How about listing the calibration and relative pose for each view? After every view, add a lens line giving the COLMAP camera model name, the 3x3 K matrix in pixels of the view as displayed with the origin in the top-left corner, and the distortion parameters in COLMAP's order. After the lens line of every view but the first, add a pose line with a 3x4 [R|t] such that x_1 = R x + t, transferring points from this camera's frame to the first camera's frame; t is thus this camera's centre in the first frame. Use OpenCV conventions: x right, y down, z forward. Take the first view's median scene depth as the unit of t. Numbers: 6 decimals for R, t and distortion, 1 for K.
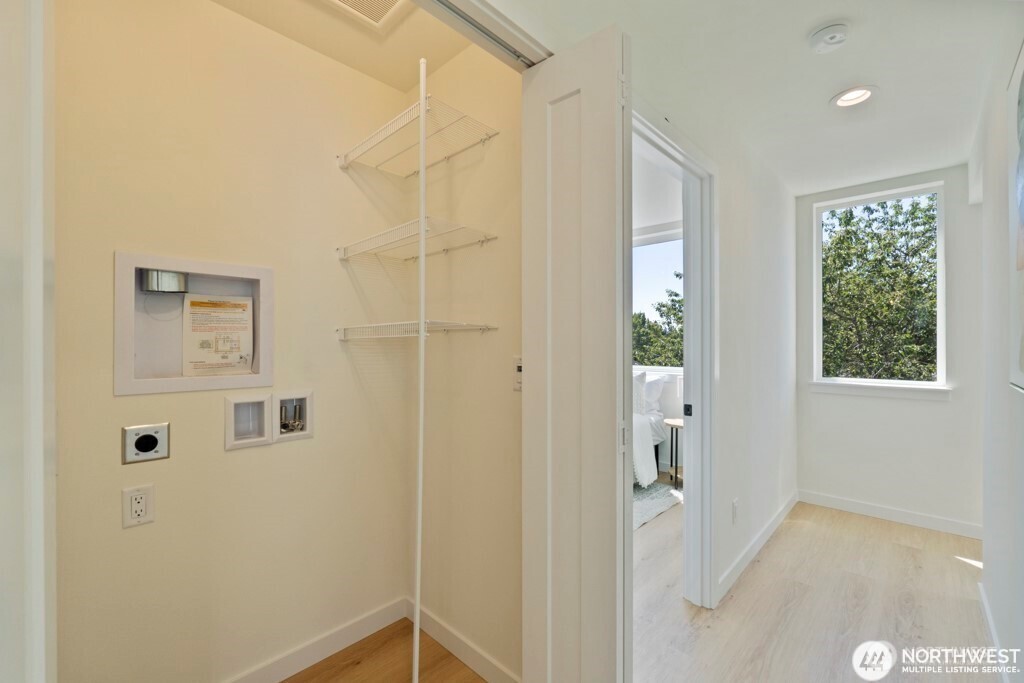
lens RADIAL K [[428.6, 0, 512.1], [0, 428.6, 343.3], [0, 0, 1]] dist [-0.004815, -0.000754]
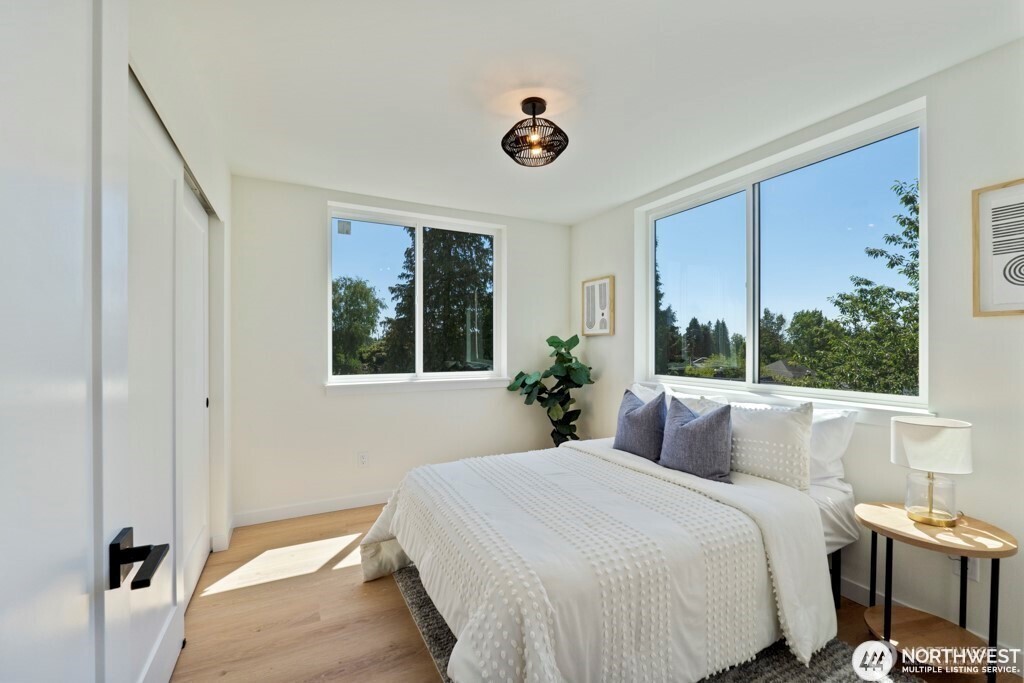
lens RADIAL K [[428.6, 0, 509.2], [0, 428.6, 339.4], [0, 0, 1]] dist [-0.004815, -0.000754]
pose [[0.946335, 0.000958, -0.323186, 0.034220], [-0.004842, 0.999925, -0.011215, -0.001168], [0.323151, 0.012178, 0.946269, 0.100746]]
